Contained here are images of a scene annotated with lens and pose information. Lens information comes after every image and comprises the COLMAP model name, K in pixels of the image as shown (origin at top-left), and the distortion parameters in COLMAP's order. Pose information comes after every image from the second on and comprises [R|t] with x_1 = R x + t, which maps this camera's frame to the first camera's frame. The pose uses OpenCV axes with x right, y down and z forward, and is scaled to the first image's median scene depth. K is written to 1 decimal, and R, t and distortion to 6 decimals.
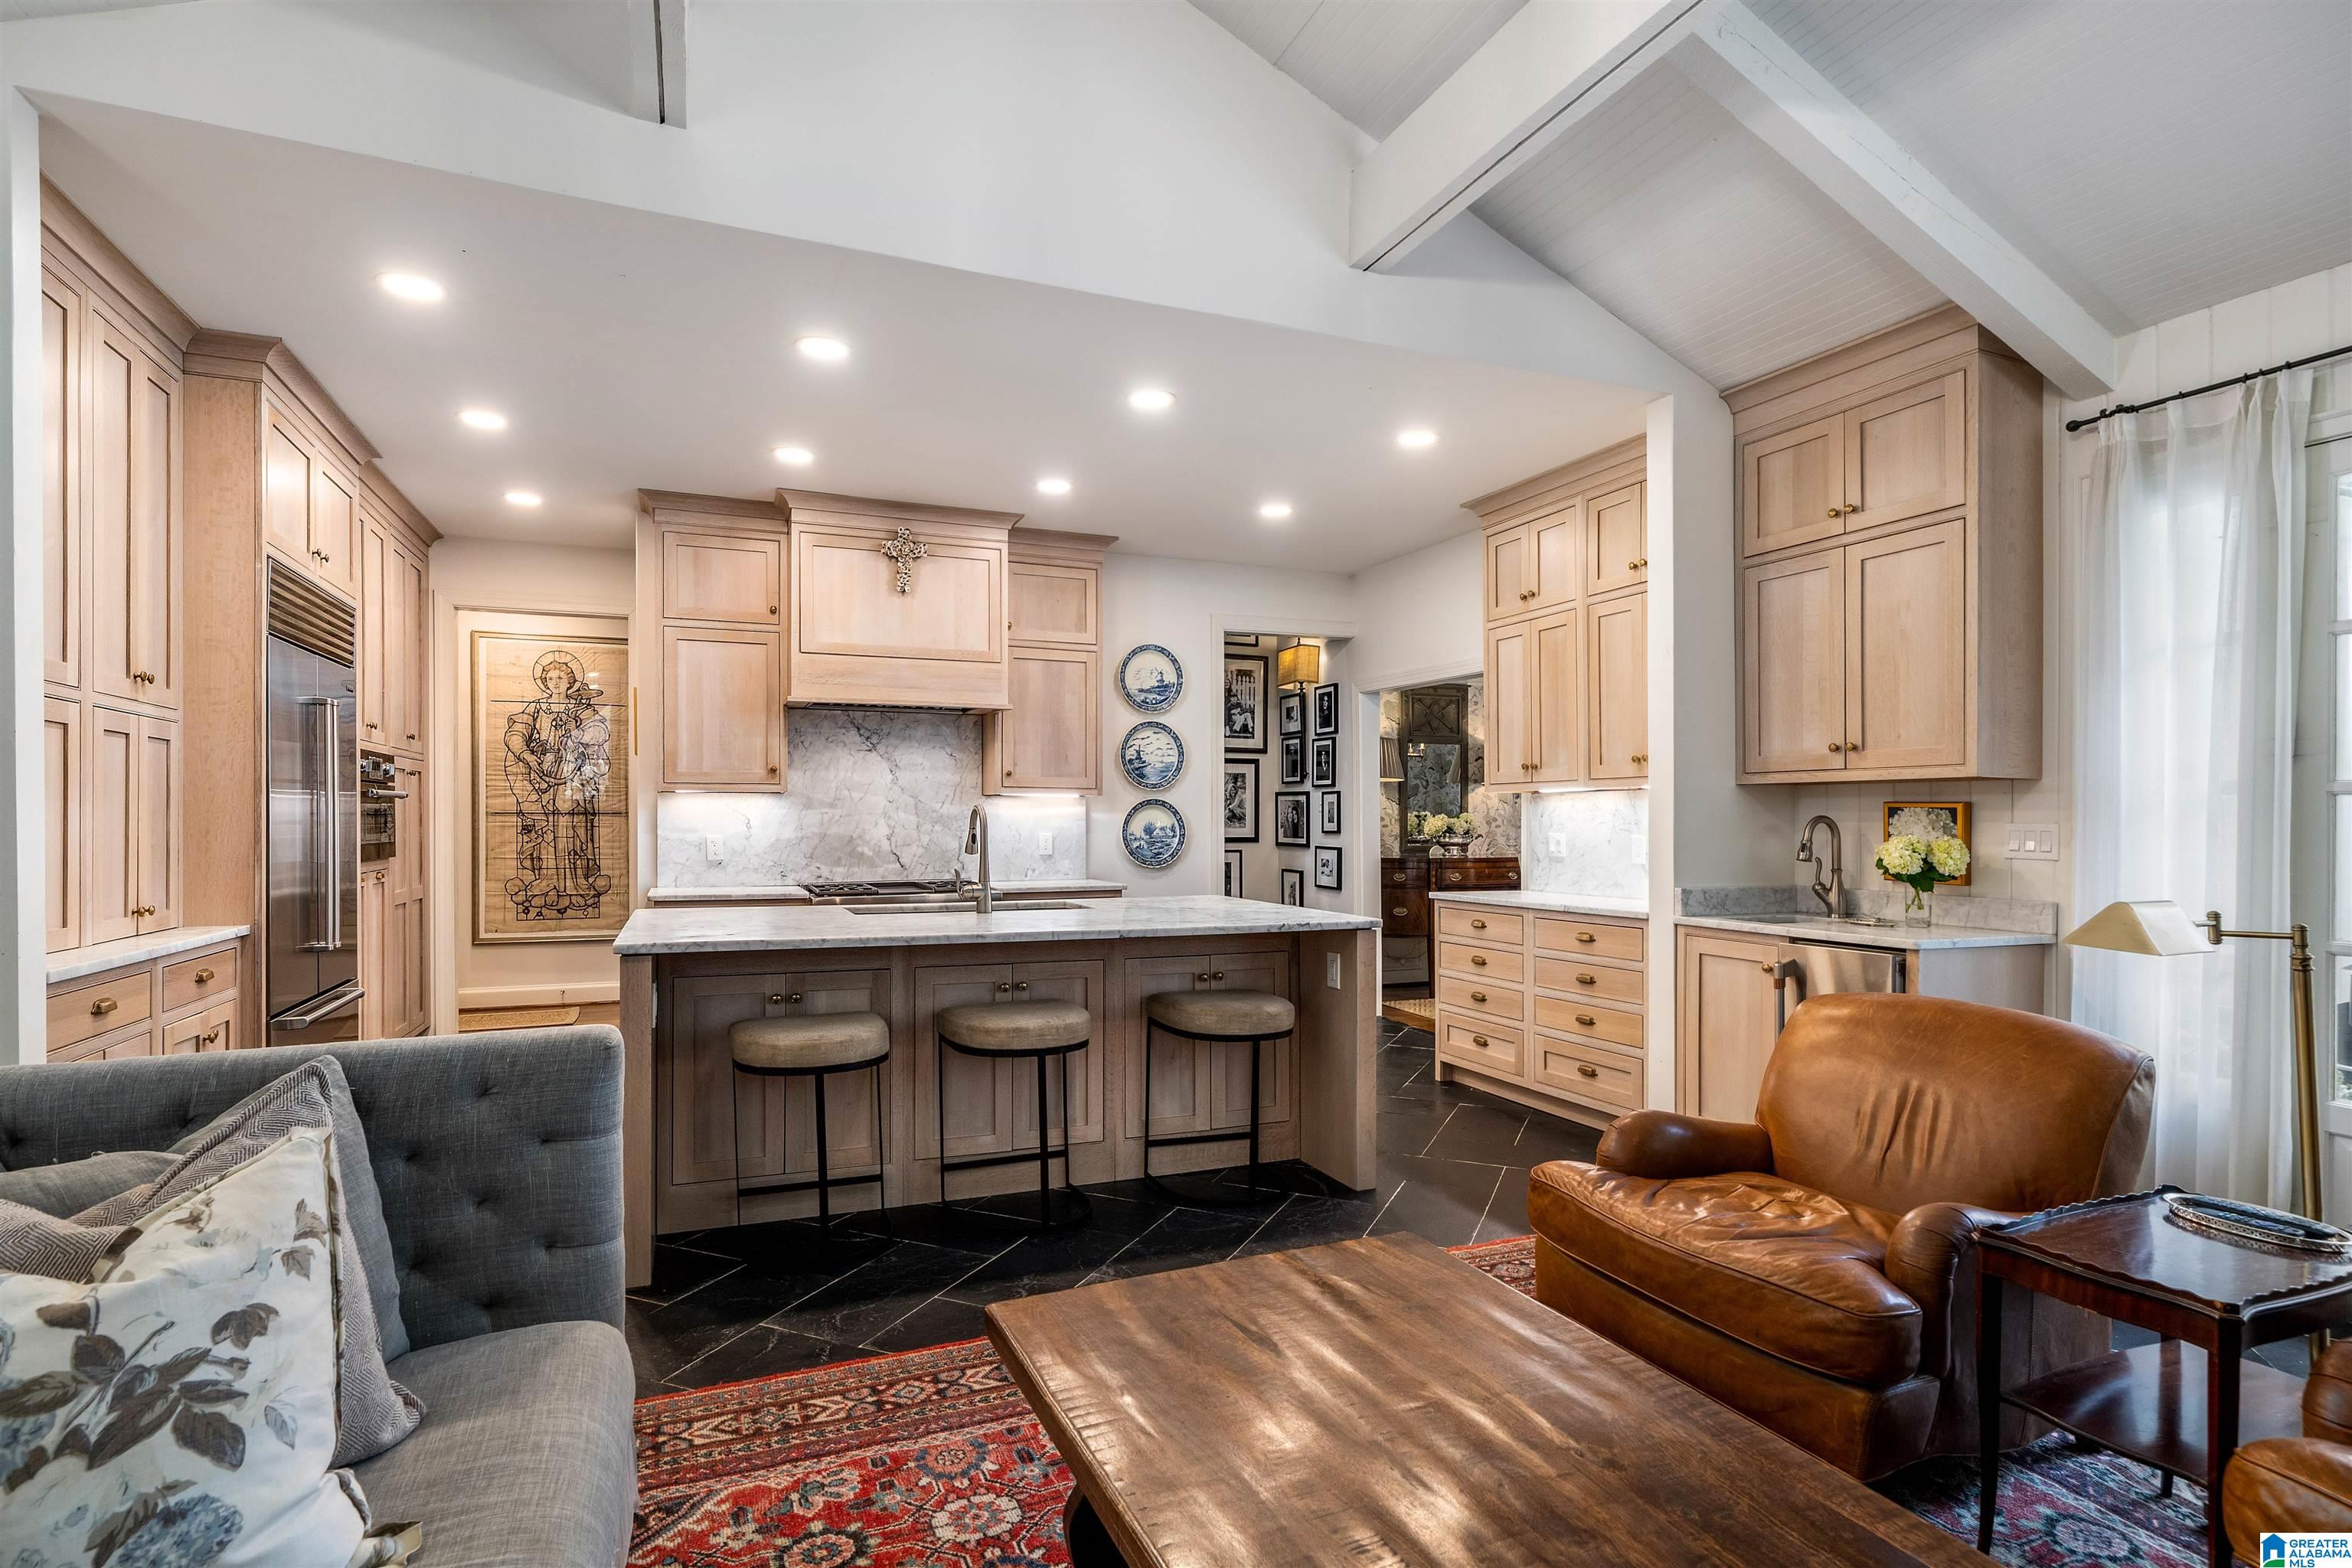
lens RADIAL K [[1161.1, 0, 1127.5], [0, 1161.1, 820.7], [0, 0, 1]] dist [0.000078, 0.004324]
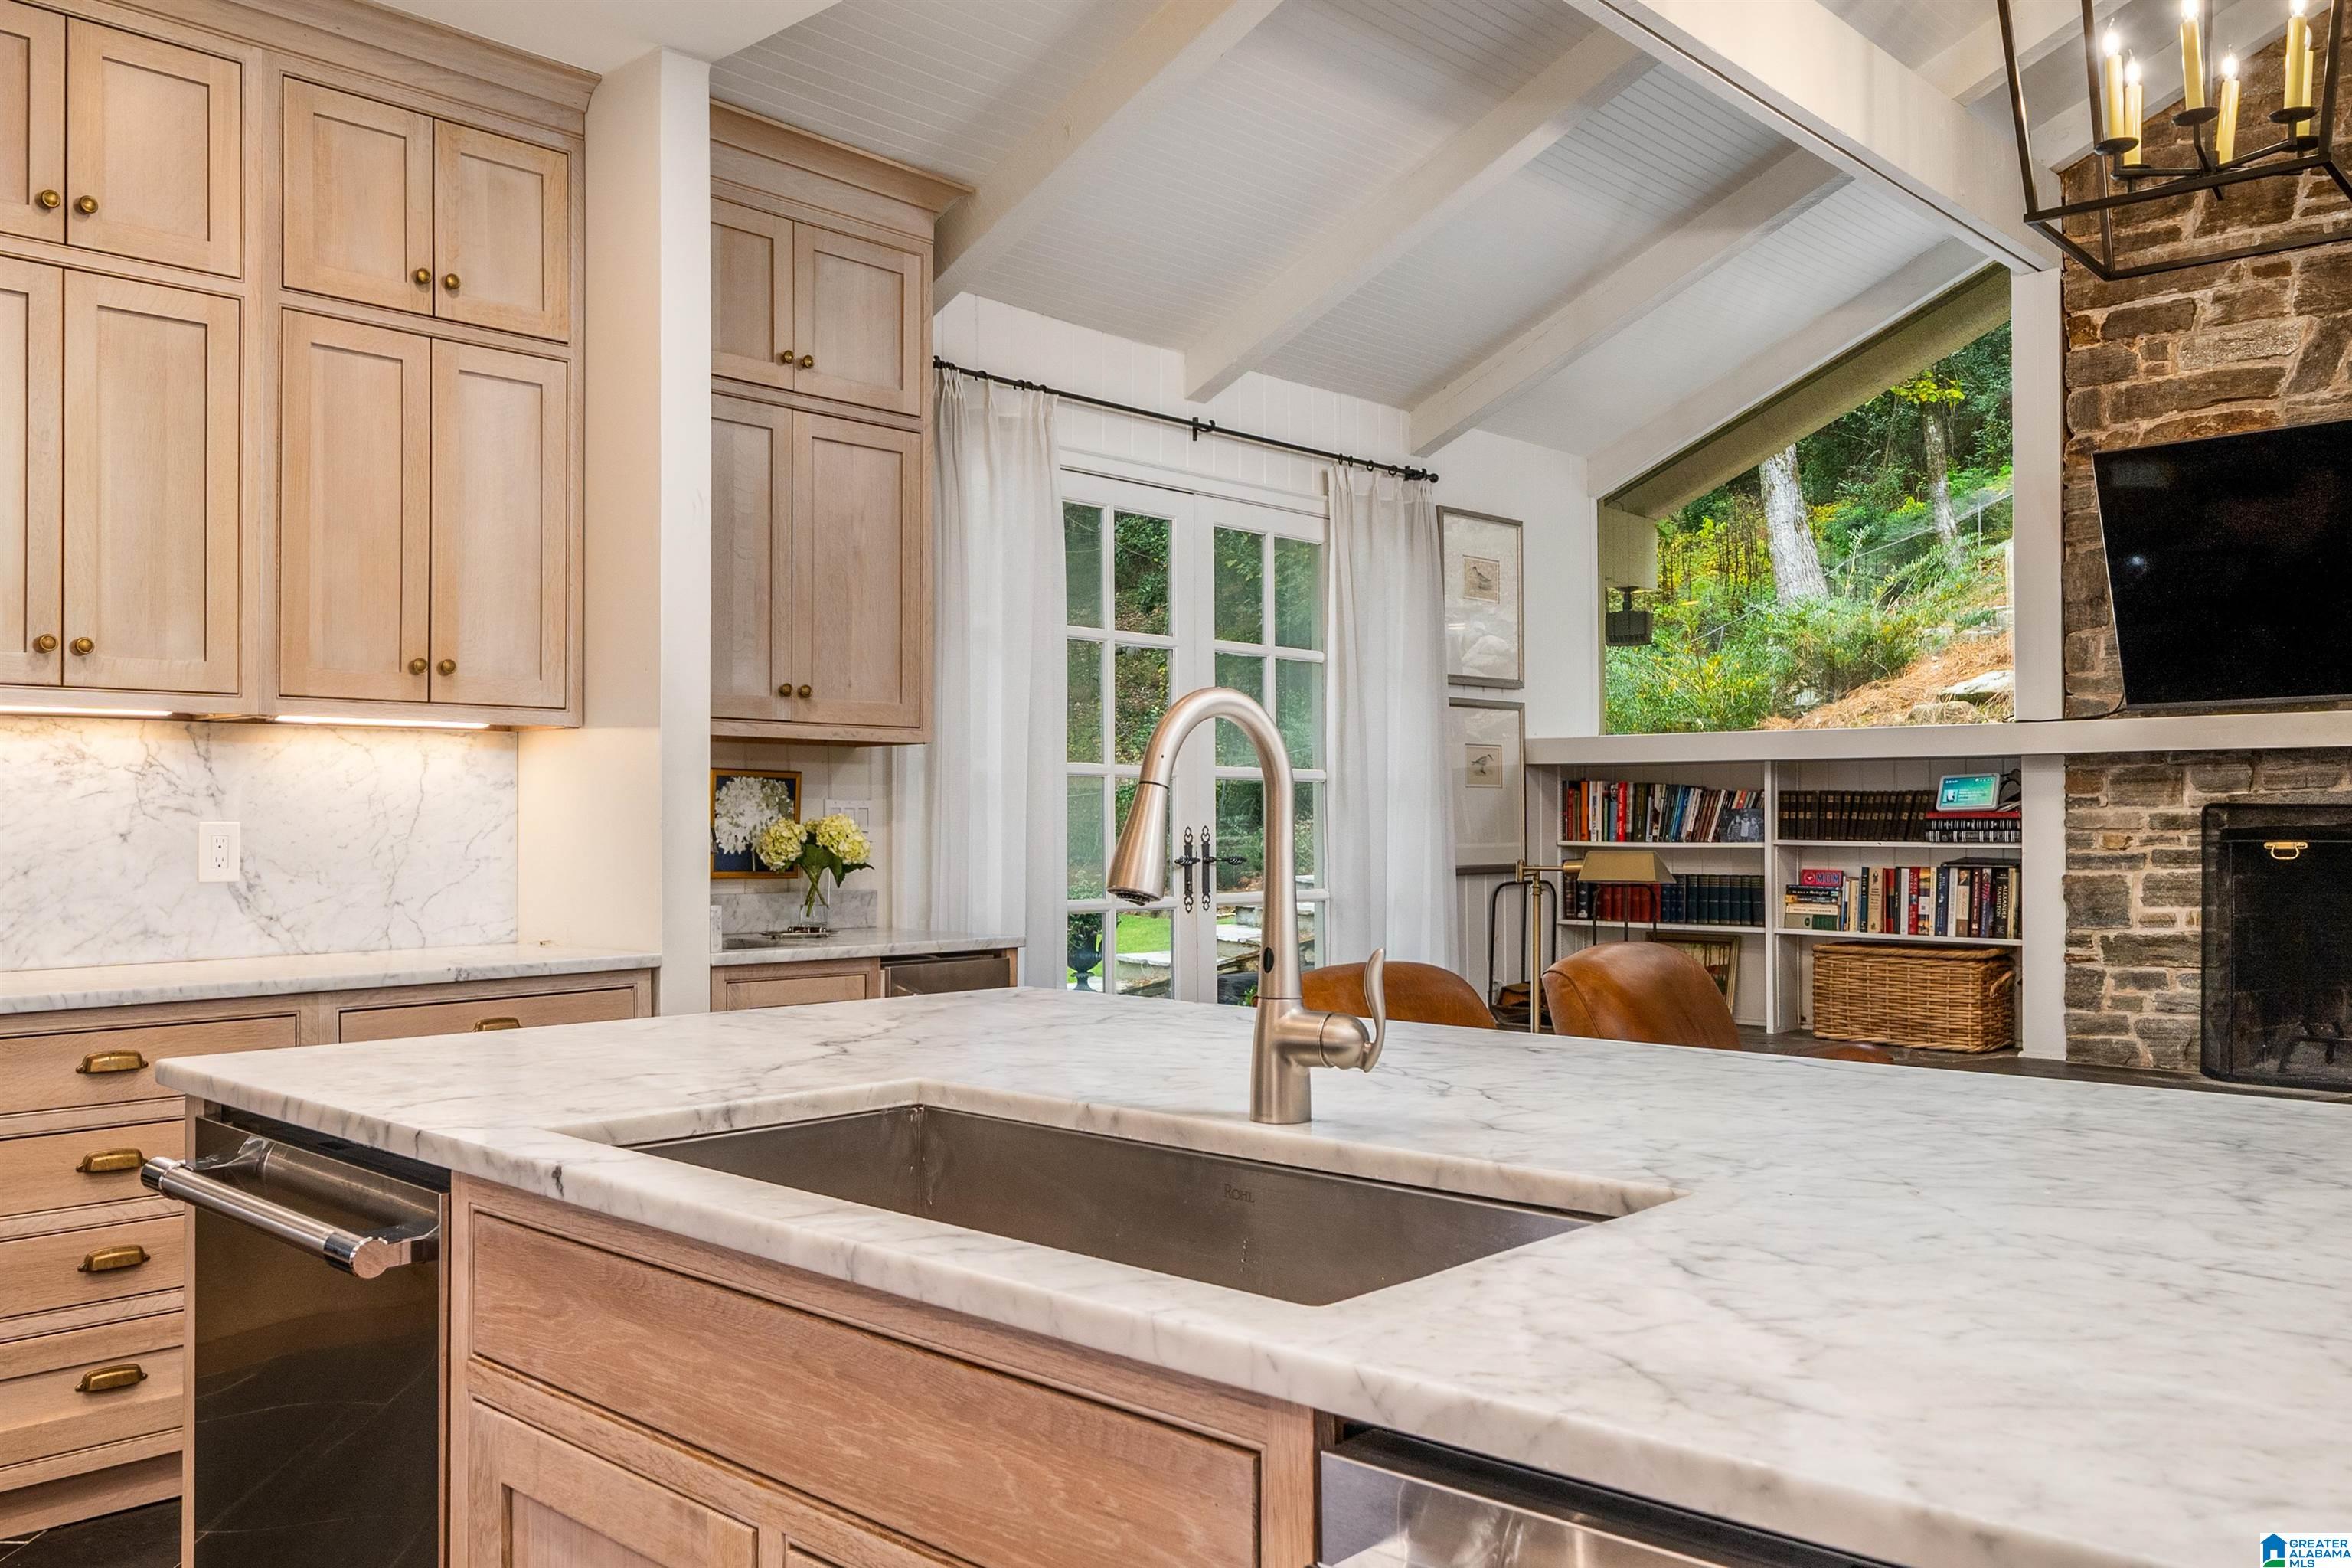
lens RADIAL K [[1842.0, 0, 1144.8], [0, 1842.0, 816.7], [0, 0, 1]] dist [0.003903, -0.009629]
pose [[-0.421775, 0.000879, 0.906700, -0.342695], [0.000877, 0.999999, -0.000562, 0.010280], [-0.906700, 0.000559, -0.421775, 0.878348]]
